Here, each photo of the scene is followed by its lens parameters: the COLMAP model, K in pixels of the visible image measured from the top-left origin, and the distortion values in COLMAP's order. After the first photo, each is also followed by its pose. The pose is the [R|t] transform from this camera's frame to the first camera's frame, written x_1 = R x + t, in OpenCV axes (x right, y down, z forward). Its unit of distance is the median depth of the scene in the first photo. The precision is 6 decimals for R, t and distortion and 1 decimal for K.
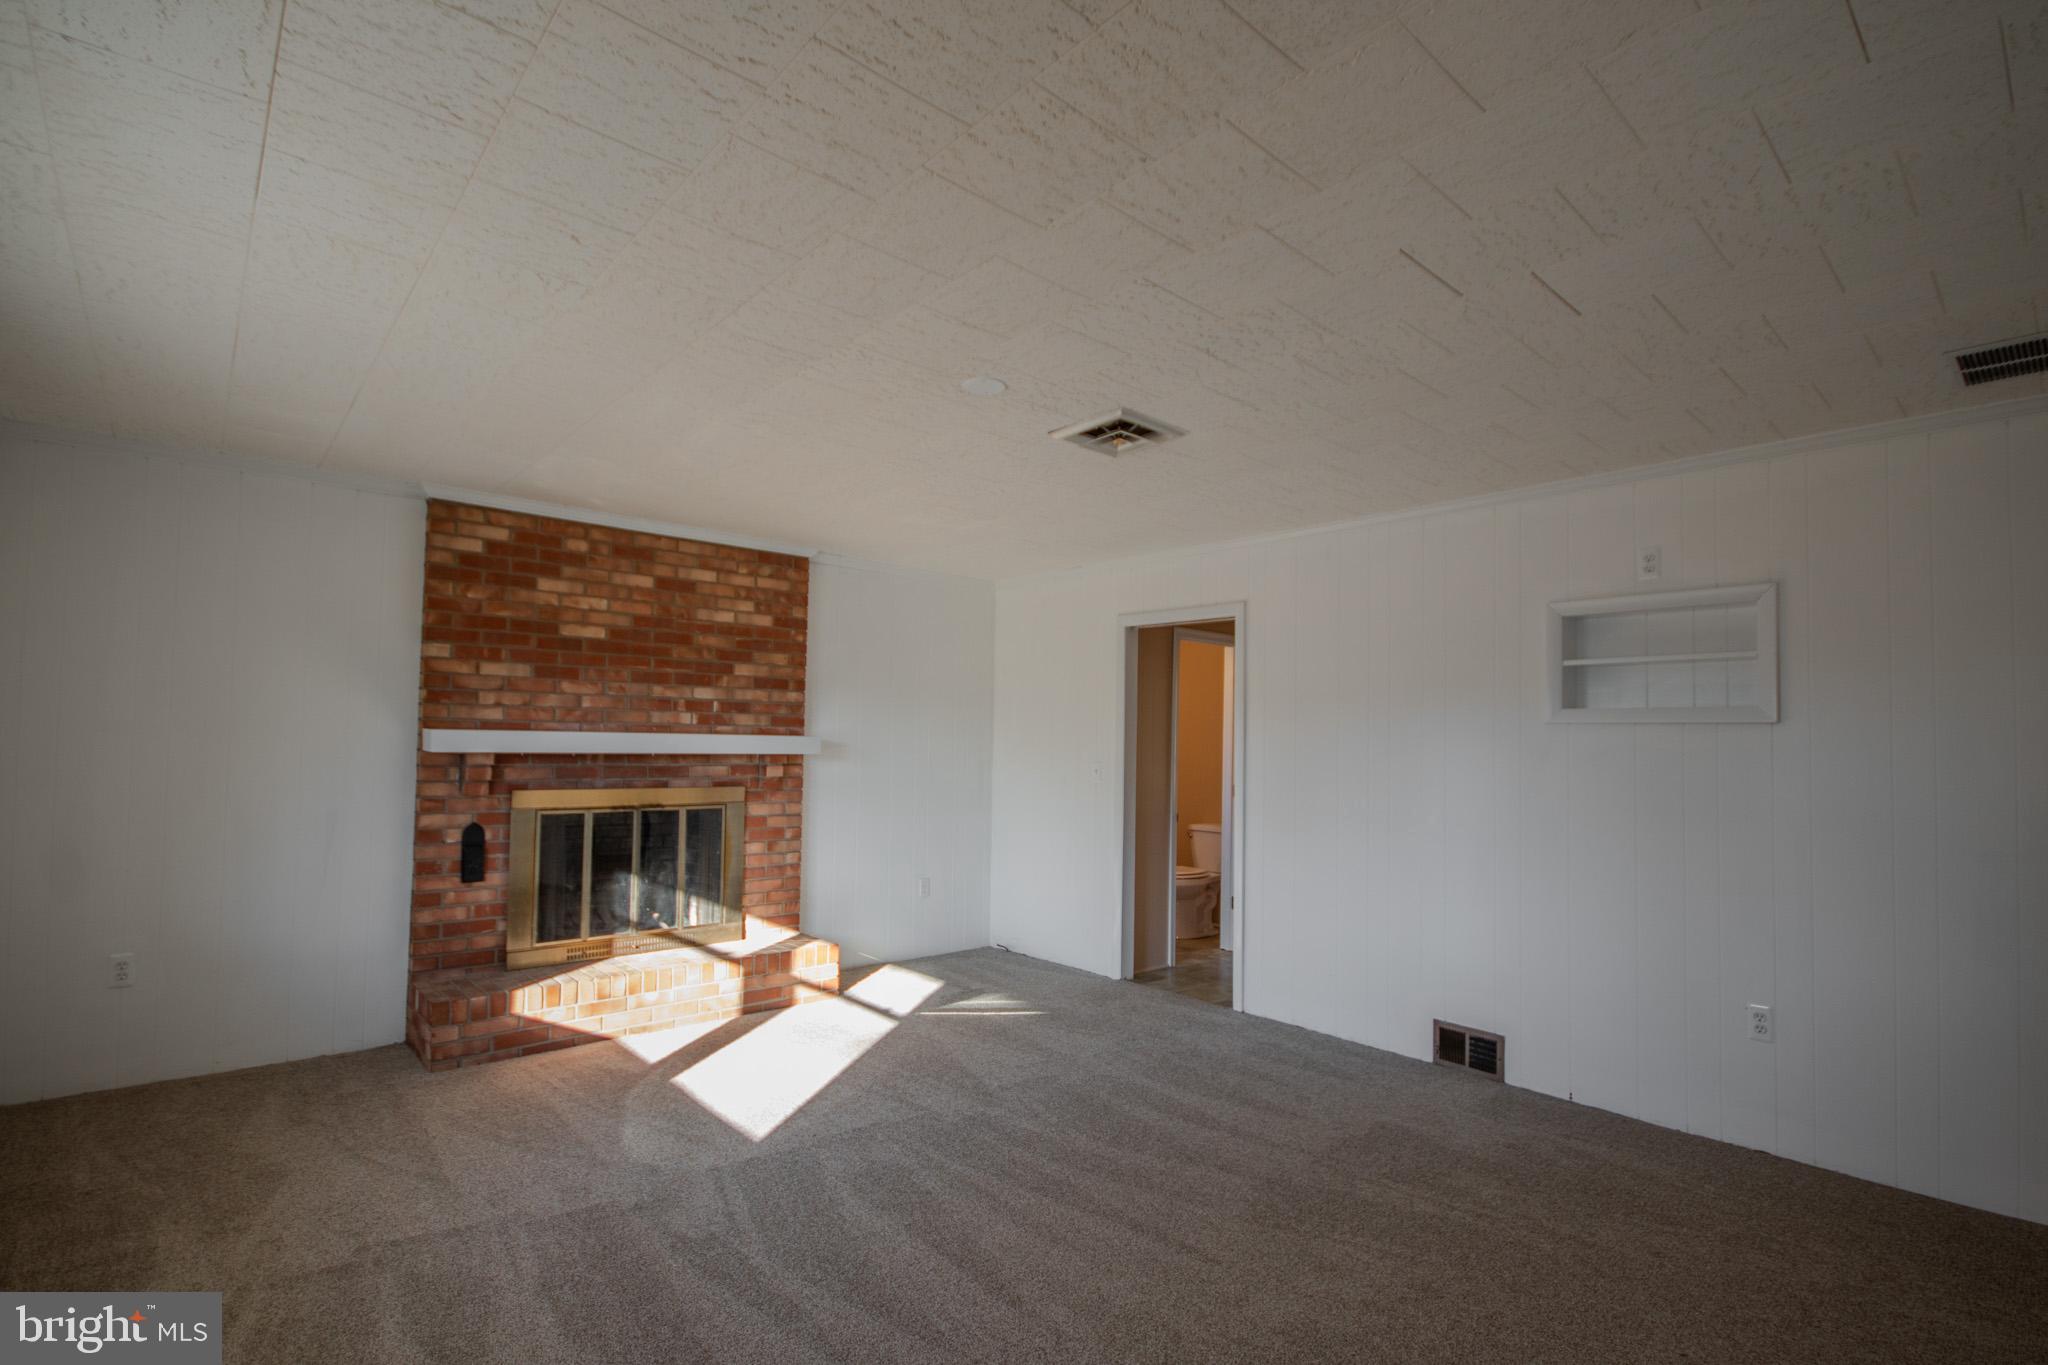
lens RADIAL K [[950.9, 0, 1030.0], [0, 950.9, 712.6], [0, 0, 1]] dist [-0.001527, -0.001419]
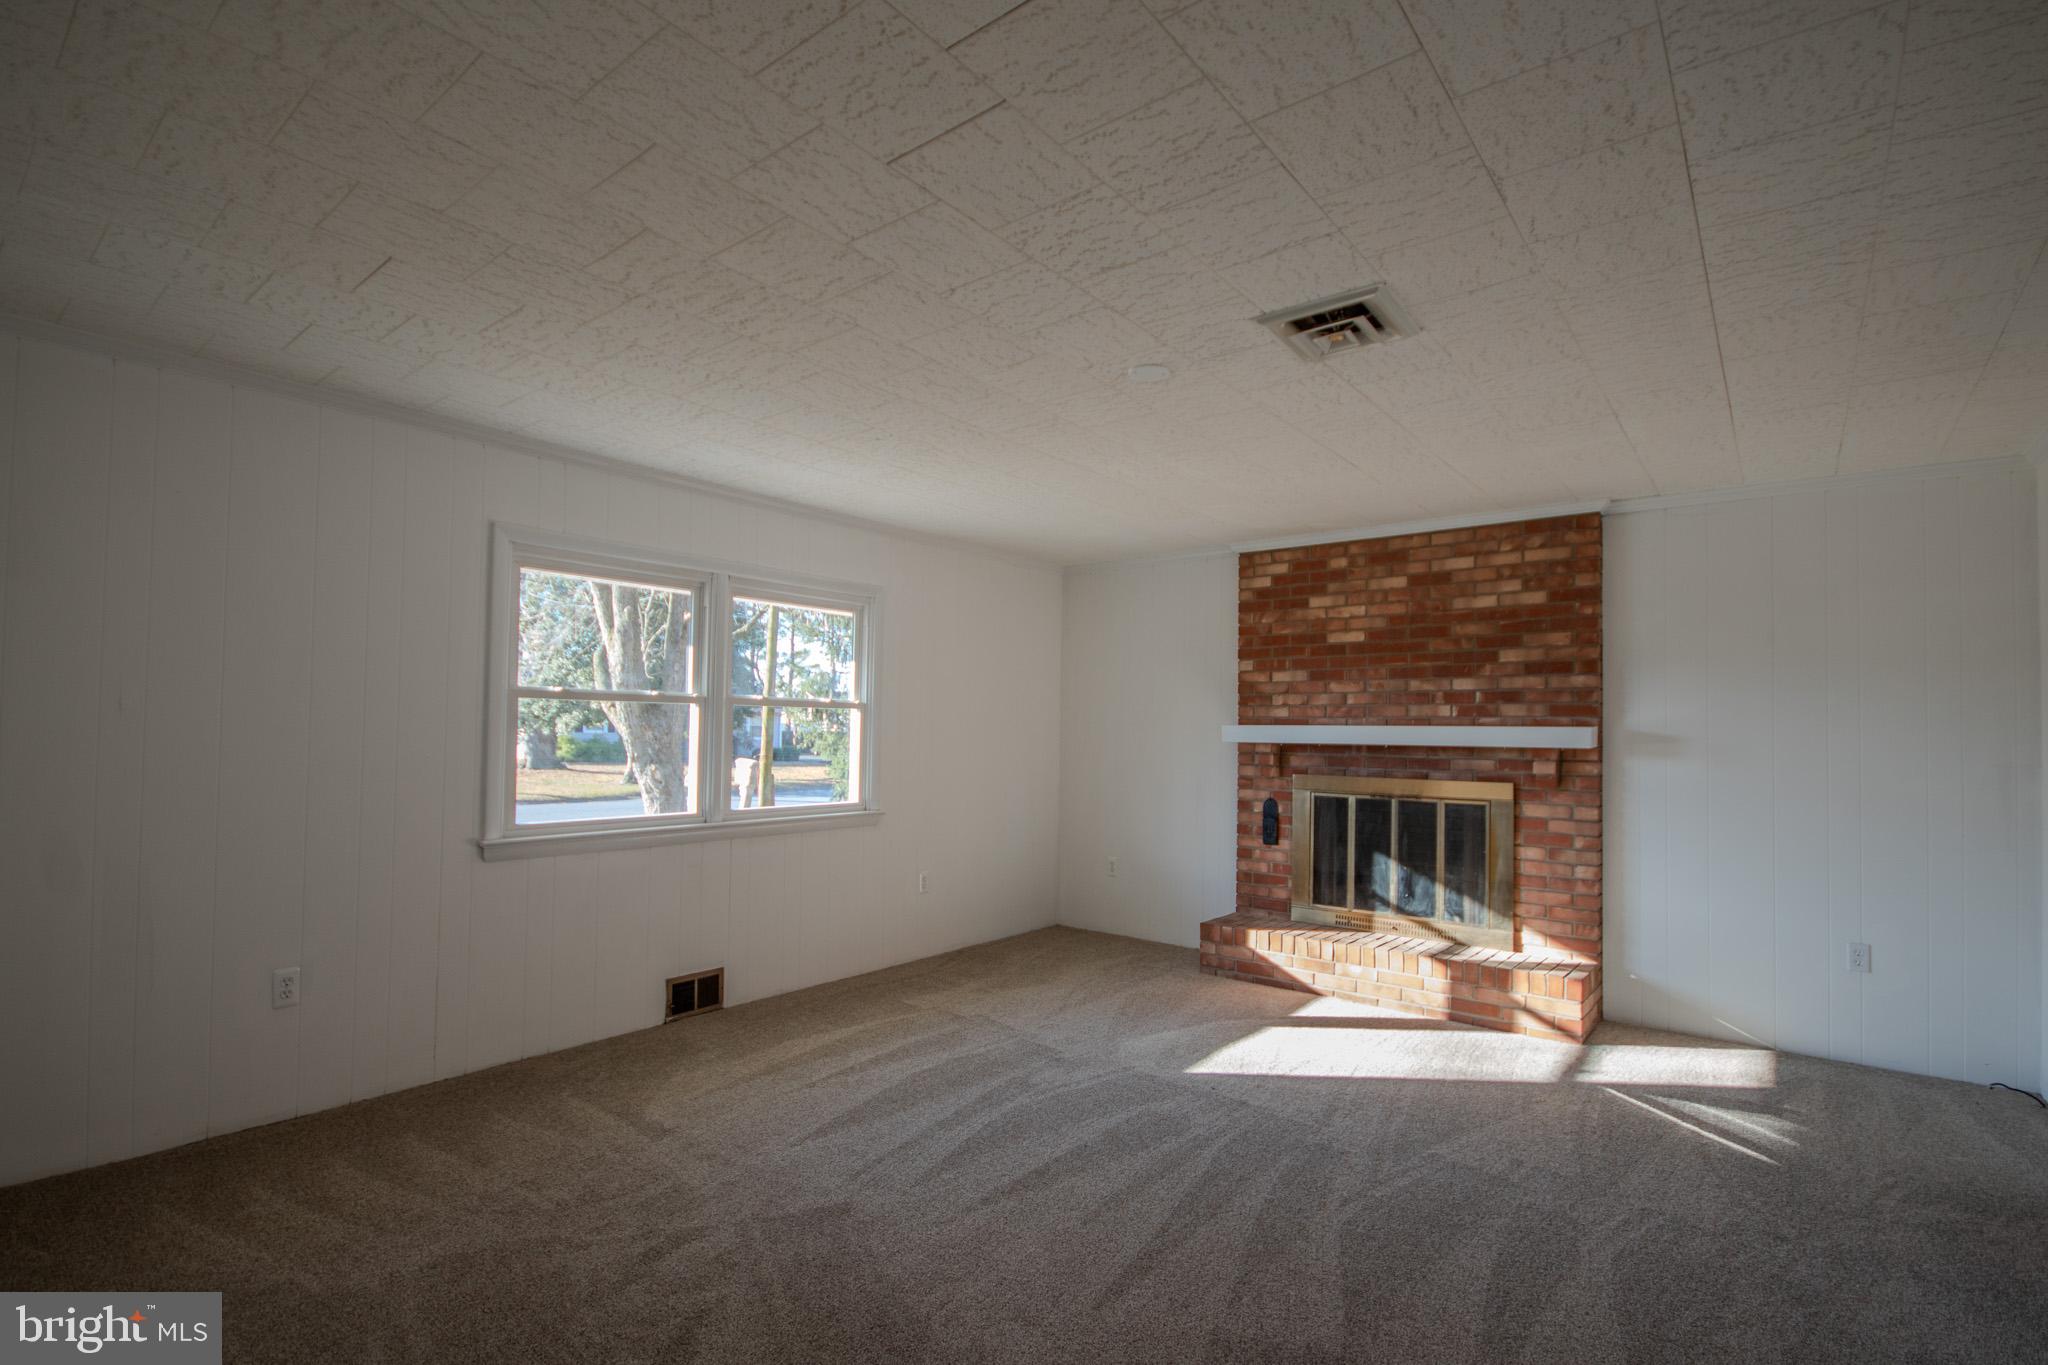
lens RADIAL K [[950.9, 0, 1030.0], [0, 950.9, 712.6], [0, 0, 1]] dist [-0.001527, -0.001419]
pose [[0.163780, -0.034793, -0.985883, 0.579024], [0.020844, 0.999277, -0.031803, 0.032430], [0.986277, -0.015341, 0.164387, 0.437247]]
